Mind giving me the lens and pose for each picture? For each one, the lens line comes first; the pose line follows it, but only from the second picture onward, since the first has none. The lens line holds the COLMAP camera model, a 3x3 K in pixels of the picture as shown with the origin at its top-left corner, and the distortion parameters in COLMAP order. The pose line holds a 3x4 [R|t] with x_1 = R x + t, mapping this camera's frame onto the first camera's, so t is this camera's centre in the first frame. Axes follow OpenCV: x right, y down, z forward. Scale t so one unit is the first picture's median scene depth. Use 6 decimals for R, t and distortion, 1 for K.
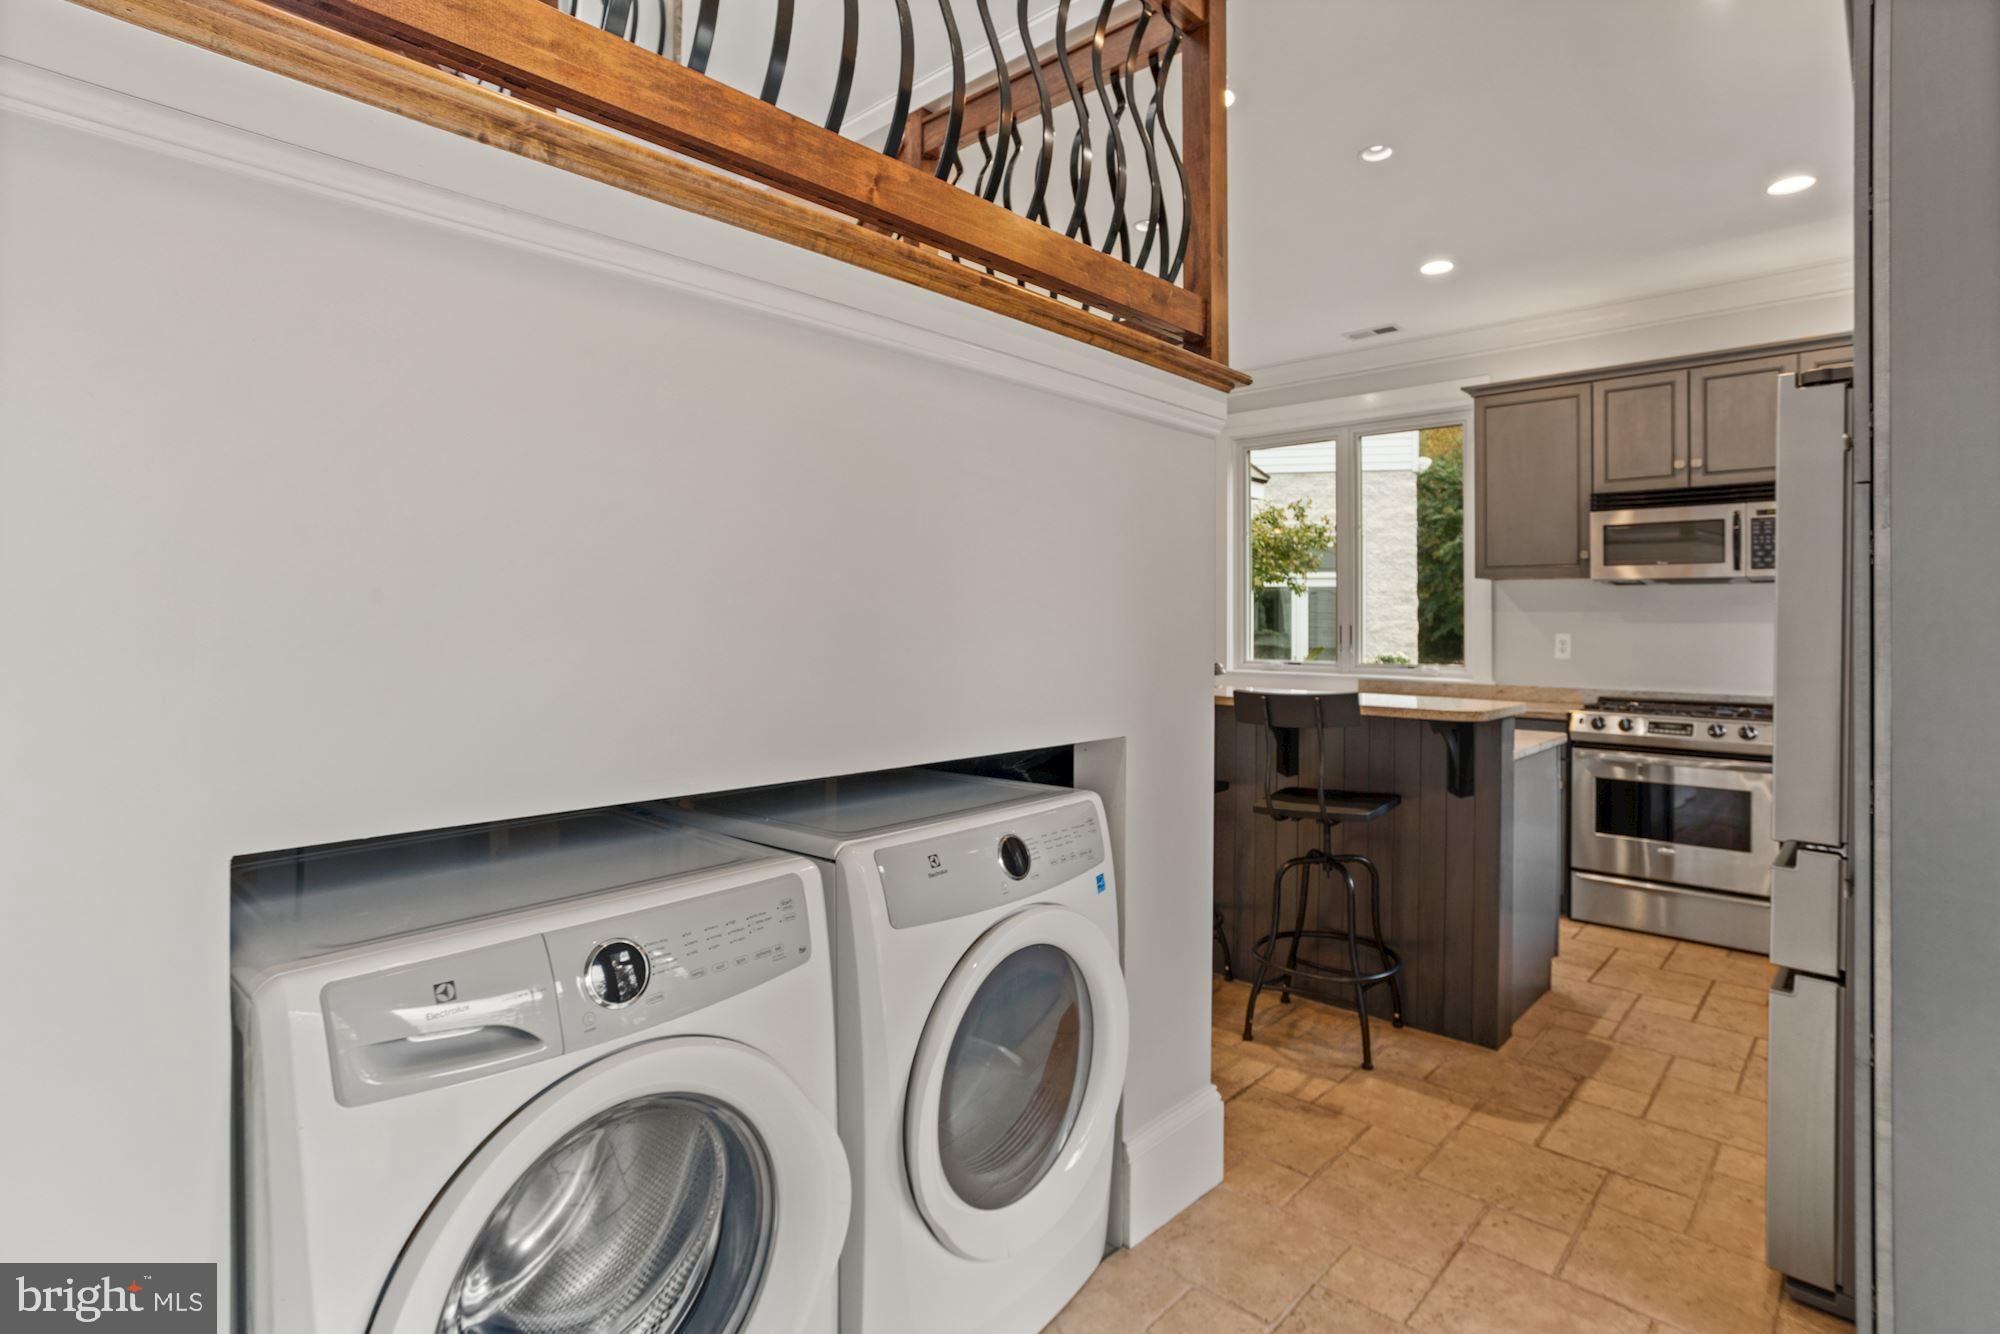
lens RADIAL K [[982.6, 0, 1008.8], [0, 982.6, 617.6], [0, 0, 1]] dist [-0.004902, -0.000342]
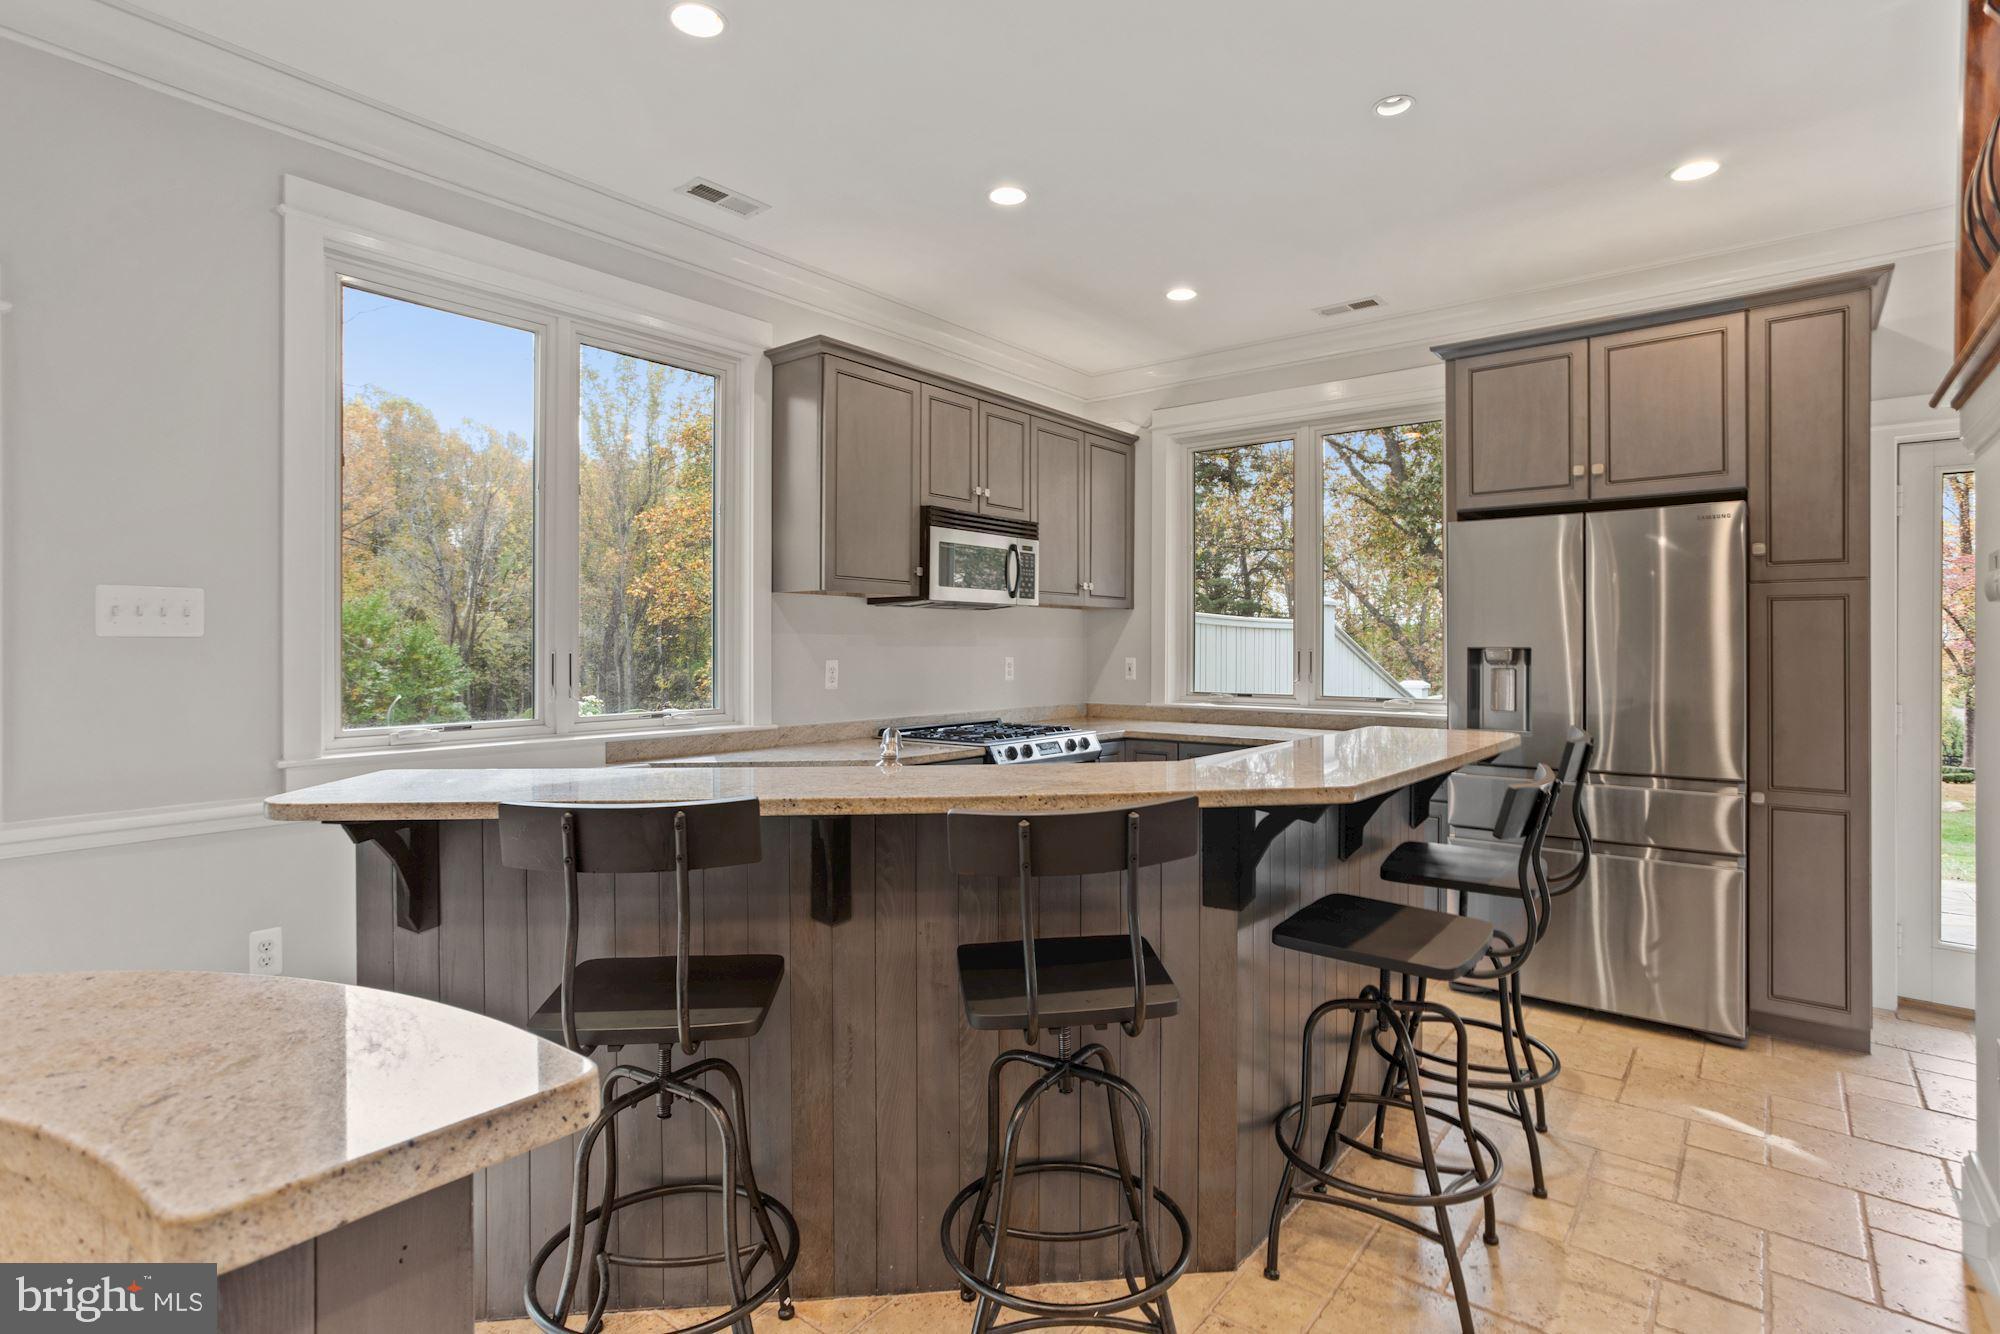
lens RADIAL K [[982.6, 0, 998.4], [0, 982.6, 666.3], [0, 0, 1]] dist [-0.004902, -0.000342]
pose [[-0.051363, -0.034972, 0.998068, -0.335779], [-0.002217, 0.999388, 0.034904, -0.009675], [-0.998678, -0.000420, -0.051409, 0.996958]]
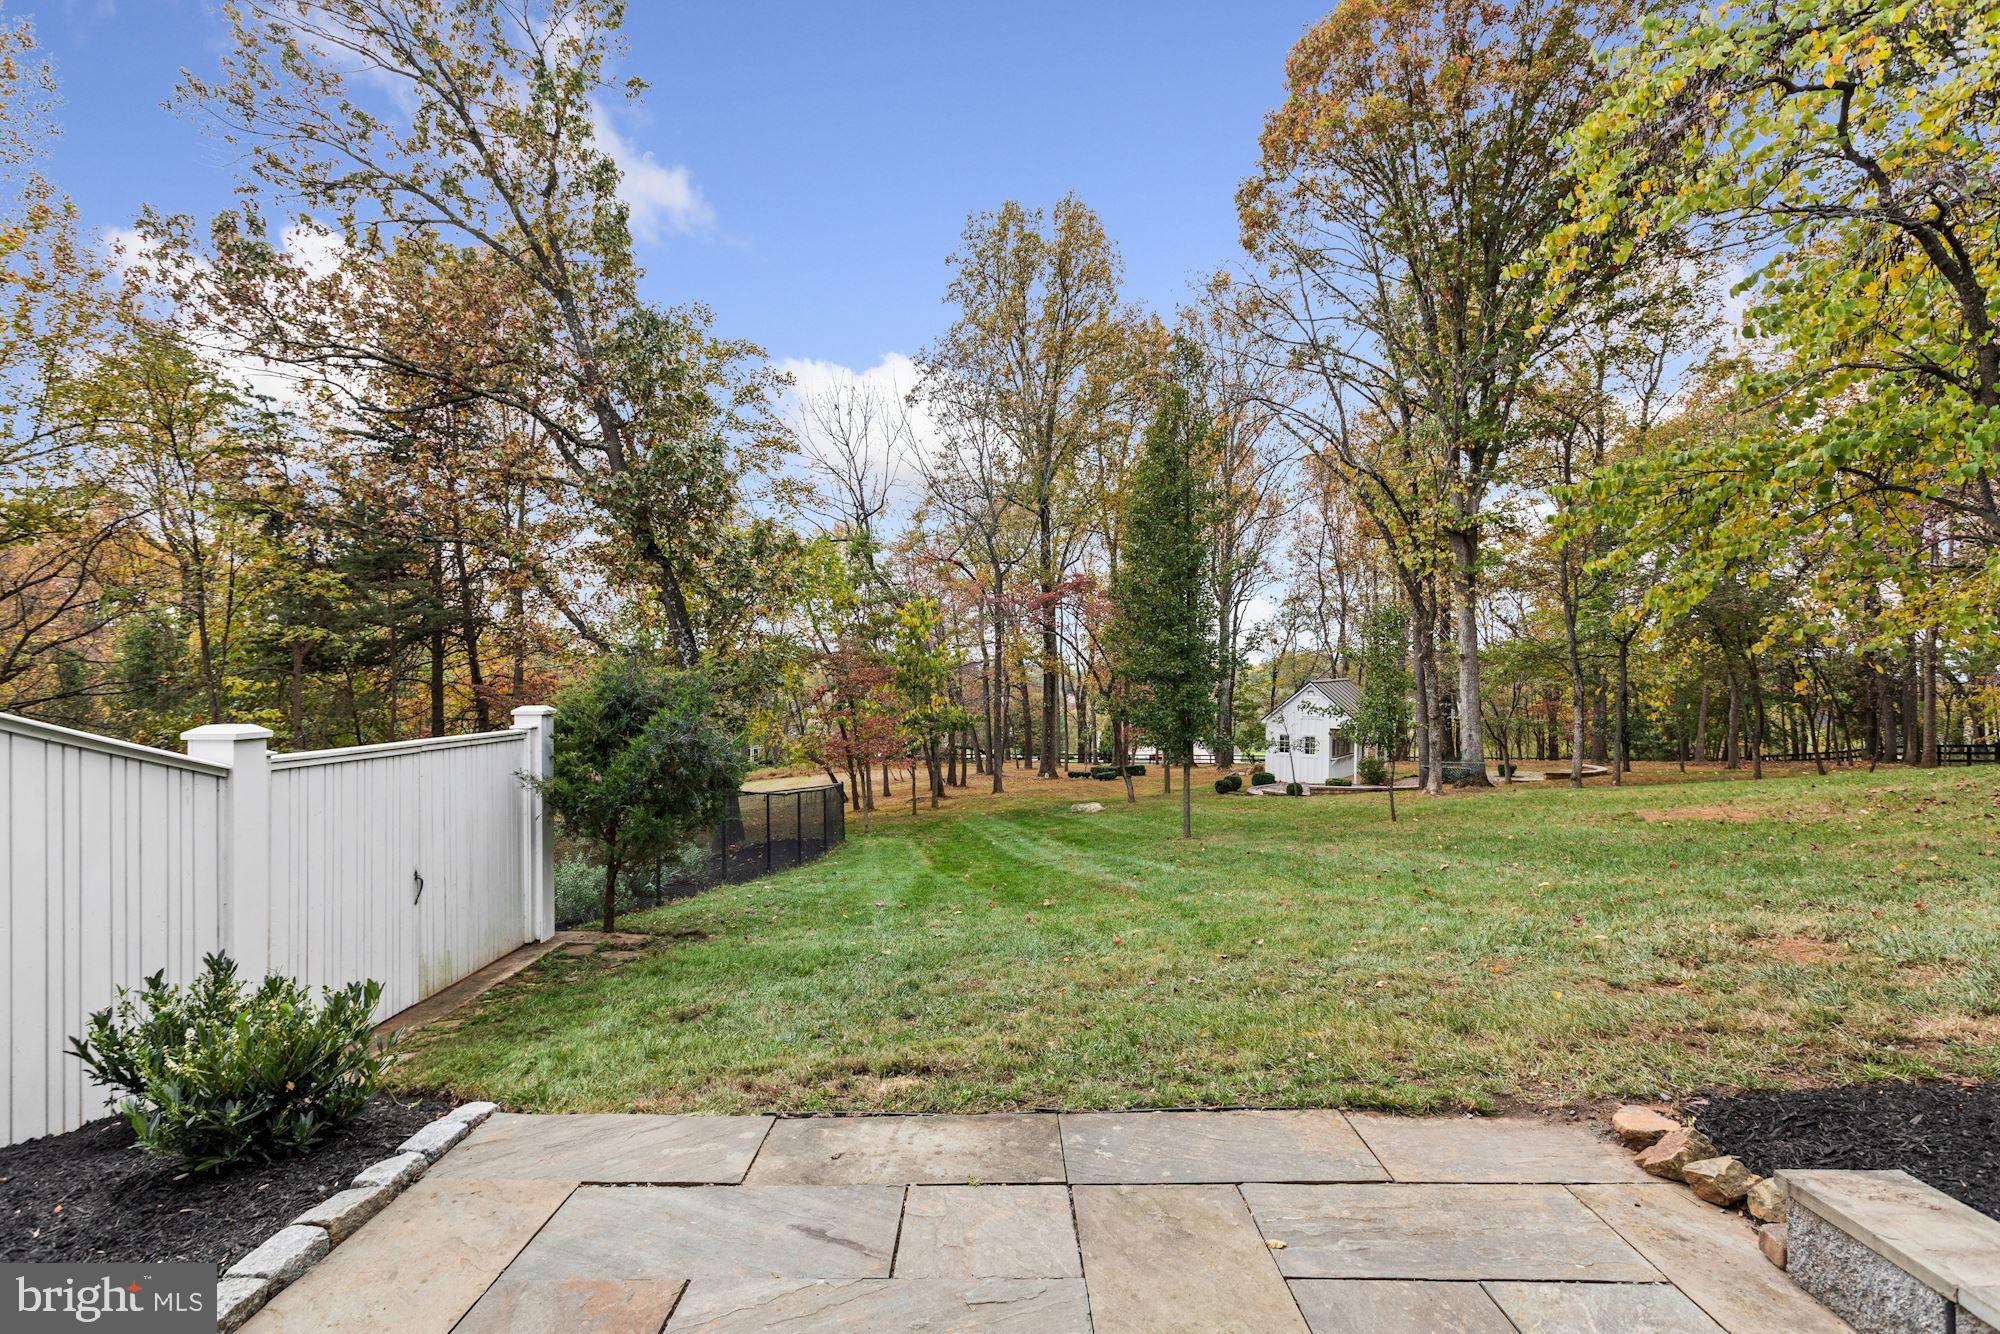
lens RADIAL K [[982.6, 0, 1000.0], [0, 982.6, 665.9], [0, 0, 1]] dist [-0.004902, -0.000342]
pose [[-0.663086, -0.010190, 0.748474, -0.227654], [-0.007219, 0.999948, 0.007218, -0.007553], [-0.748508, -0.000618, -0.663125, 0.881596]]
